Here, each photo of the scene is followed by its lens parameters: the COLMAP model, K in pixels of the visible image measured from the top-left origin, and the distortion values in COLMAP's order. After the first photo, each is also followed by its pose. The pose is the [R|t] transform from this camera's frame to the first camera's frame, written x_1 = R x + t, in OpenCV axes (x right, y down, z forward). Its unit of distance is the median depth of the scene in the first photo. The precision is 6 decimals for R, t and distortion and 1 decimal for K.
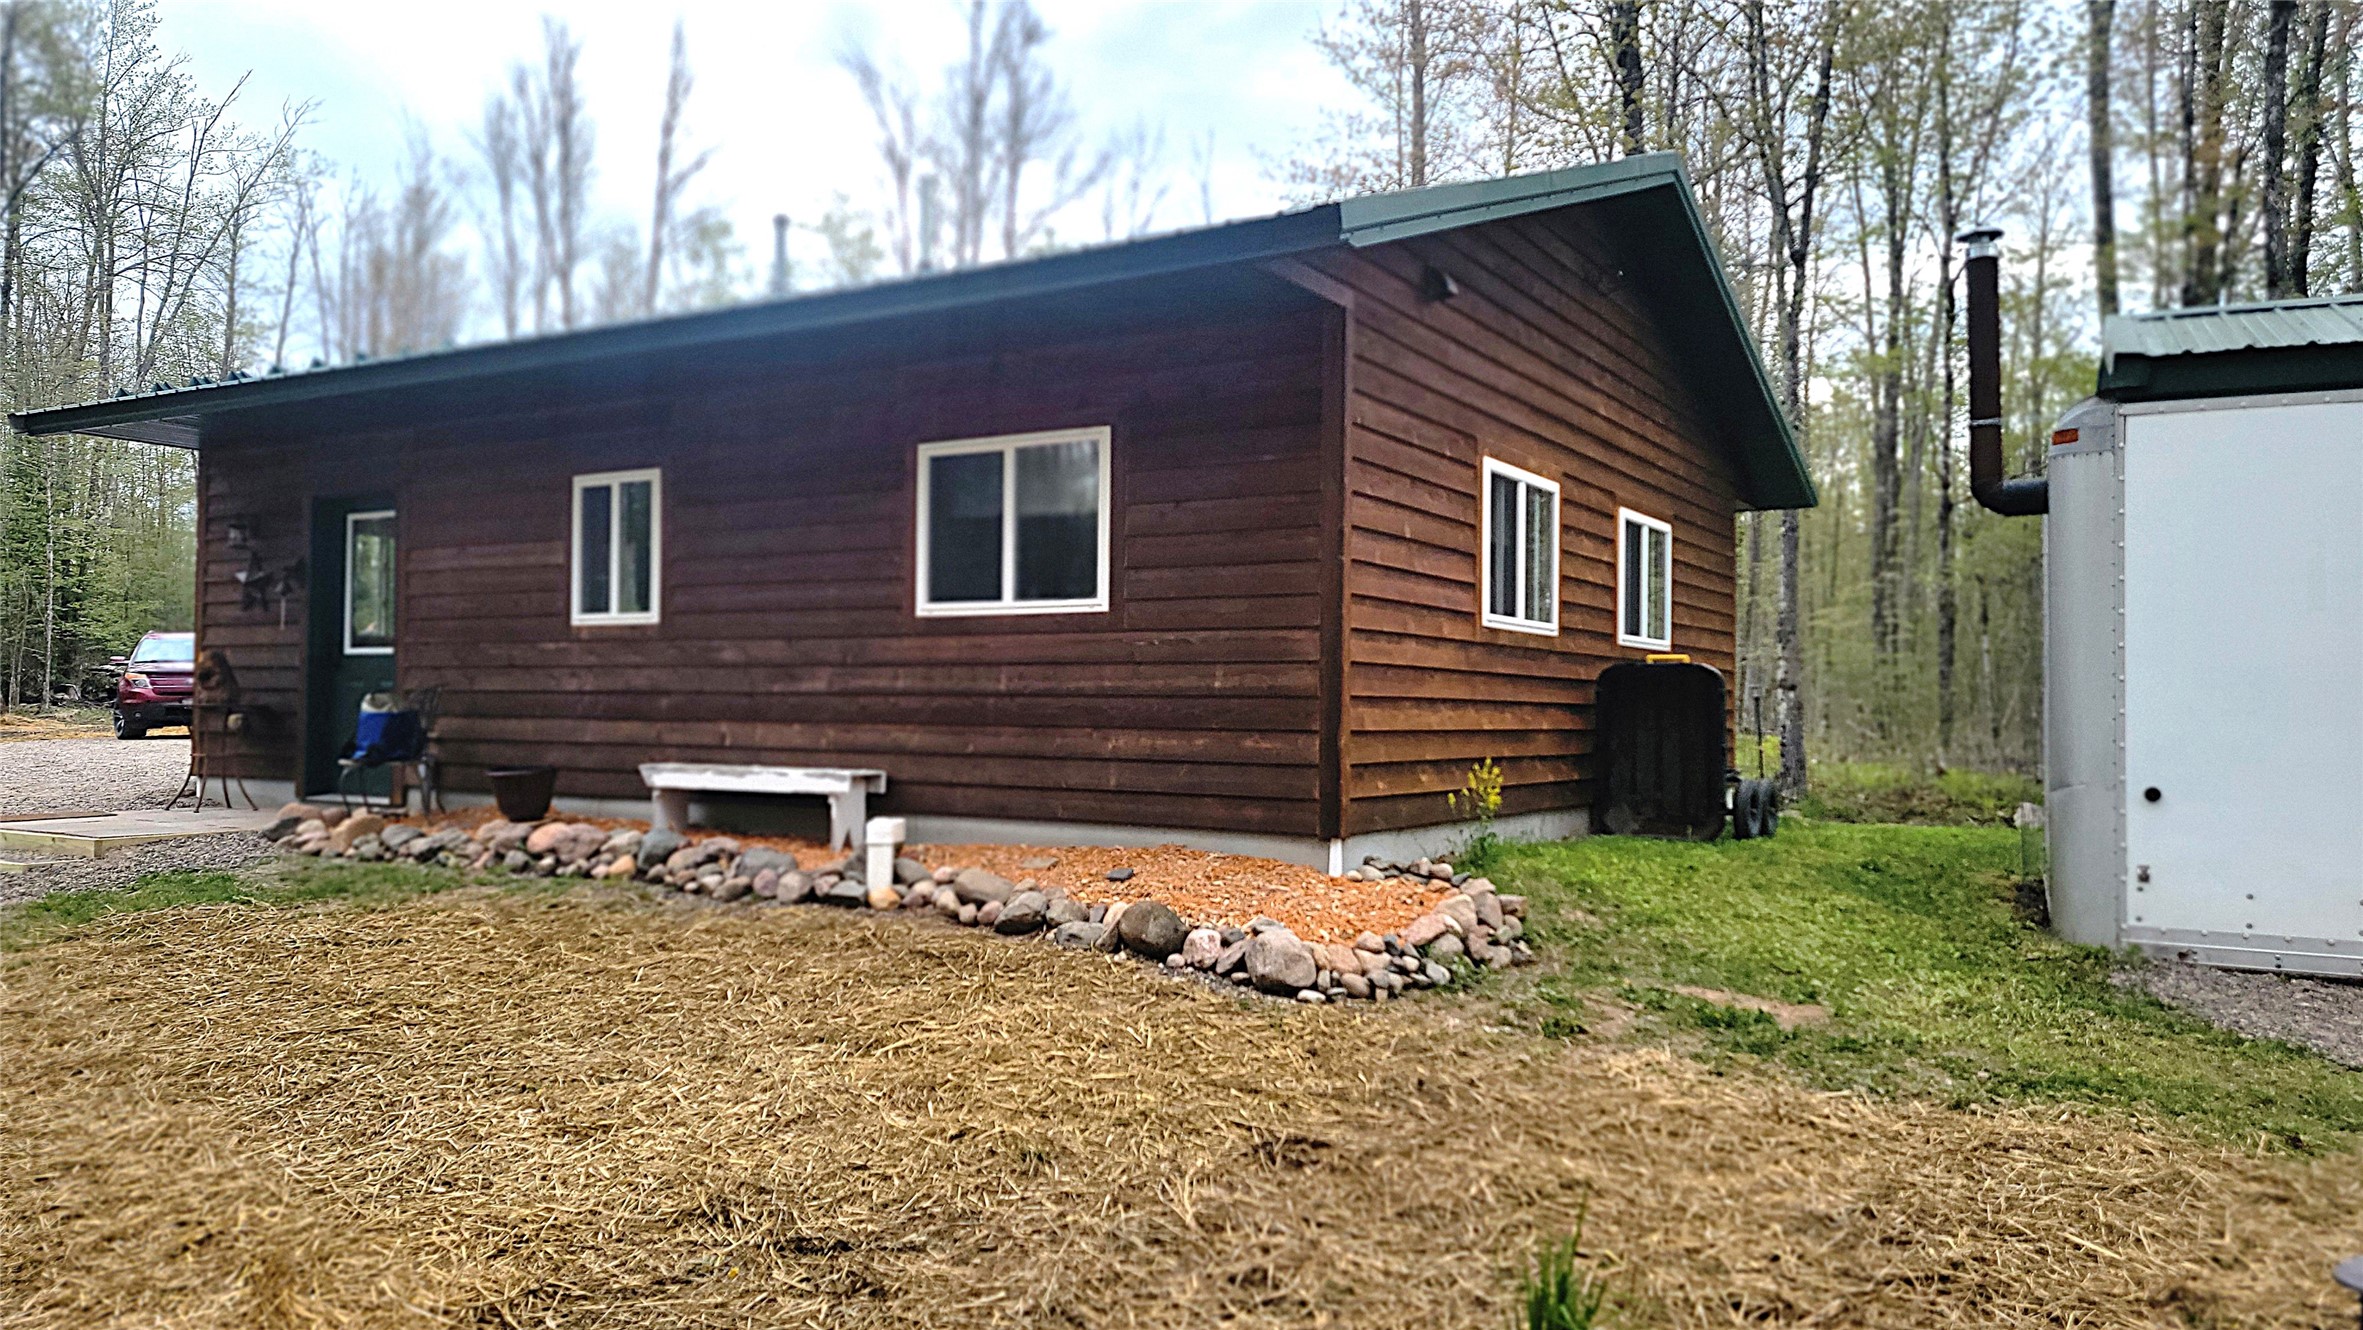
lens RADIAL K [[1639.2, 0, 1181.5], [0, 1639.2, 665.0], [0, 0, 1]] dist [0.112957, -0.101066]
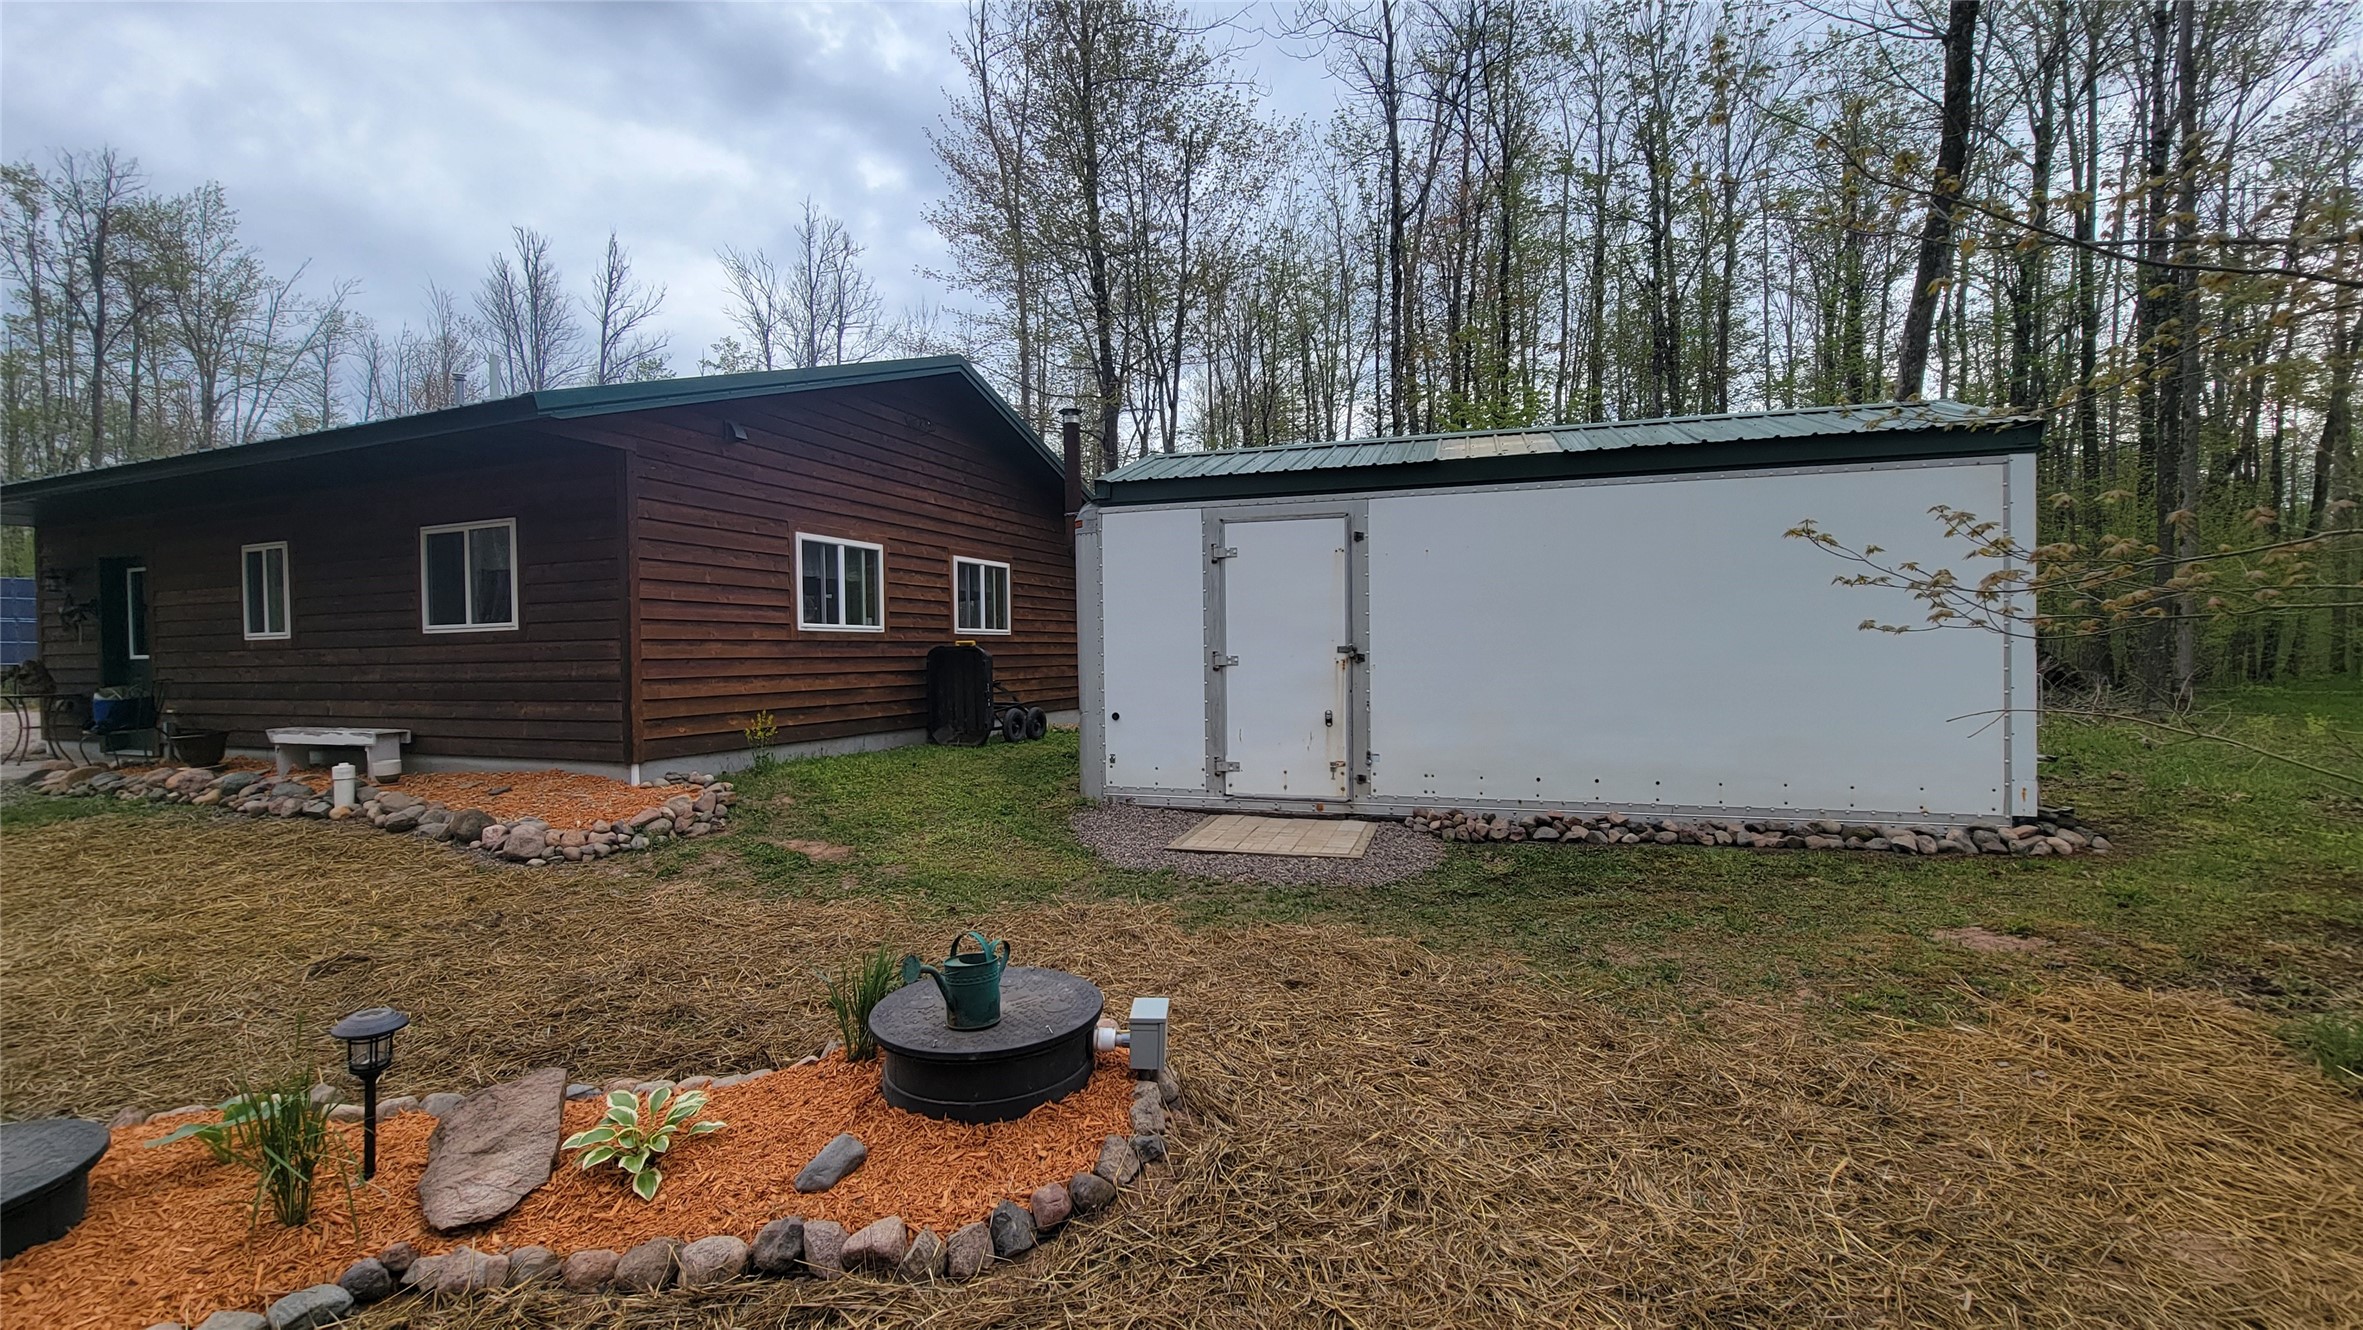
lens RADIAL K [[969.0, 0, 1181.5], [0, 969.0, 665.0], [0, 0, 1]] dist [-0.002918, 0.001257]
pose [[0.984179, -0.029938, 0.174632, 0.403136], [0.023194, 0.998909, 0.040533, -0.019923], [-0.175655, -0.035841, 0.983799, -0.068232]]
